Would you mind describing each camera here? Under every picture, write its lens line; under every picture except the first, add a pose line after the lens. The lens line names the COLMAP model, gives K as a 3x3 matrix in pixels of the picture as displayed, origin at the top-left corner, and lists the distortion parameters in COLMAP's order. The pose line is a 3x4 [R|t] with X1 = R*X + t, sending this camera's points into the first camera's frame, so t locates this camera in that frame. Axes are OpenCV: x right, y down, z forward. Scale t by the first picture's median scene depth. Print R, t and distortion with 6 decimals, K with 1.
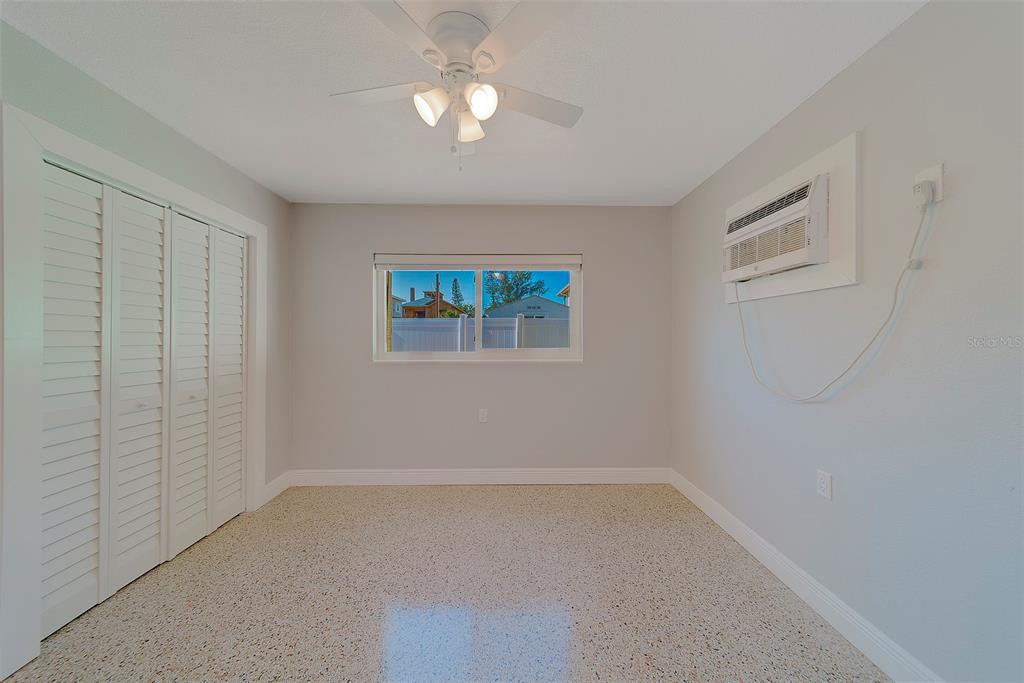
lens RADIAL K [[364.2, 0, 508.9], [0, 364.2, 340.1], [0, 0, 1]] dist [0.000267, 0.000025]
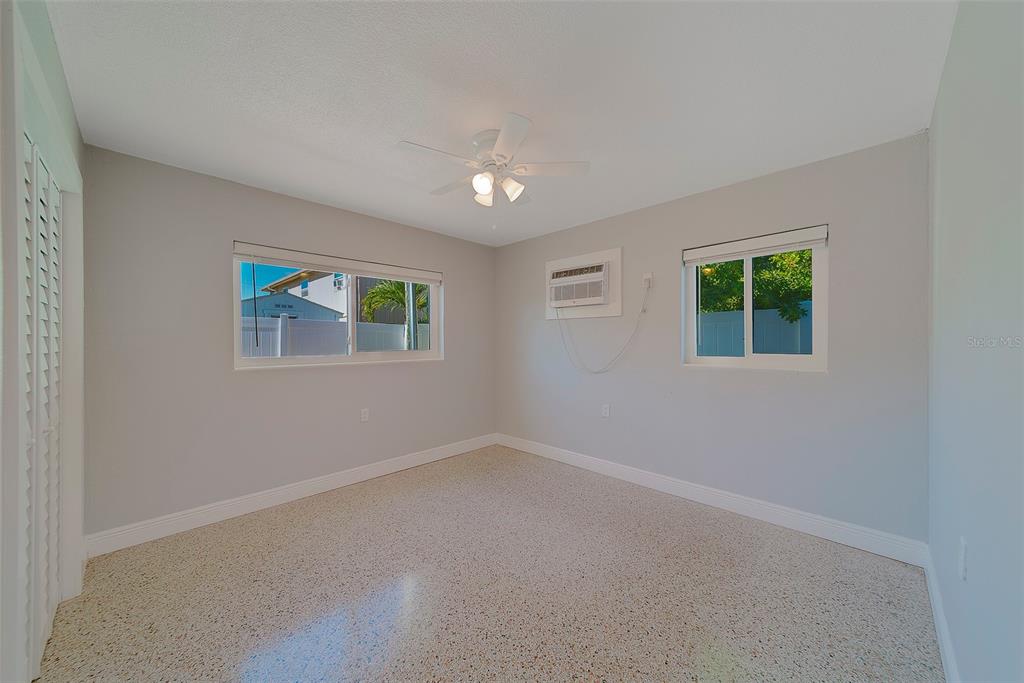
lens RADIAL K [[371.9, 0, 512.0], [0, 371.9, 341.5], [0, 0, 1]] dist [0.000638, 0.000013]
pose [[0.712293, -0.005395, 0.701862, -0.583147], [0.007188, 0.999974, 0.000392, -0.002882], [-0.701846, 0.004765, 0.712313, -0.073162]]
